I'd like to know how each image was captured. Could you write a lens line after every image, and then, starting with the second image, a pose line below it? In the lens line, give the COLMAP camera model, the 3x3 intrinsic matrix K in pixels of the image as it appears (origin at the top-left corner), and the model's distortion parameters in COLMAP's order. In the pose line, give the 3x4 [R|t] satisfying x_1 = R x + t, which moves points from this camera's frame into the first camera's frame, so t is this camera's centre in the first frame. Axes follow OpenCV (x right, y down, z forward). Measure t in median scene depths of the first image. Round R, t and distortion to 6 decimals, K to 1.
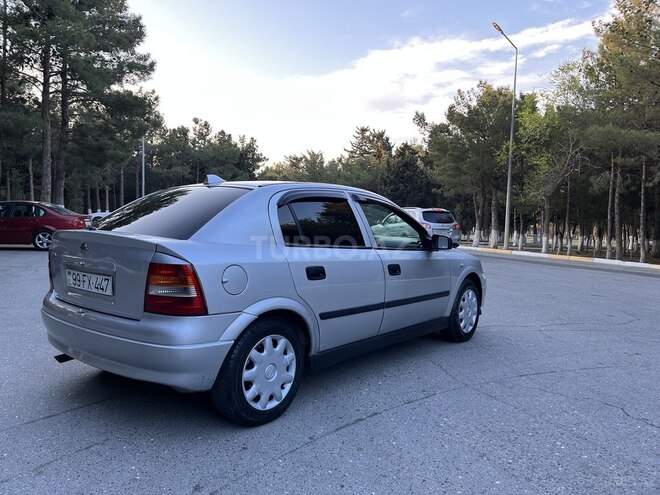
lens RADIAL K [[497.7, 0, 325.0], [0, 497.7, 245.0], [0, 0, 1]] dist [0.069315, -0.087581]
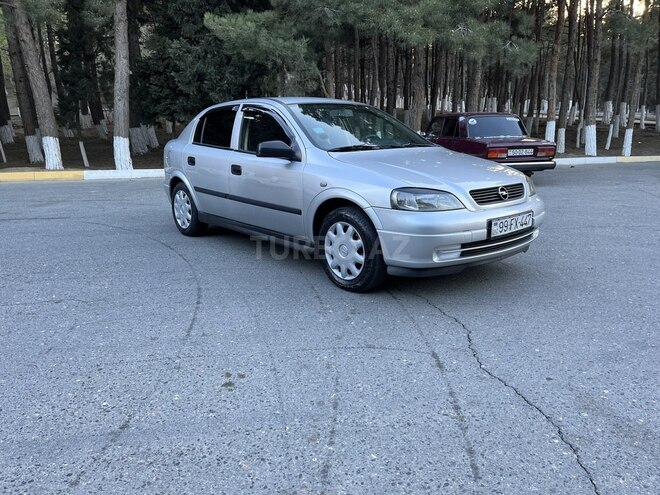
lens RADIAL K [[497.7, 0, 330.4], [0, 497.7, 247.0], [0, 0, 1]] dist [0.069315, -0.087581]
pose [[-0.161426, 0.209870, -0.964311, 1.233387], [-0.046473, 0.974426, 0.219851, -0.041651], [0.985790, 0.080304, -0.147545, 1.351774]]
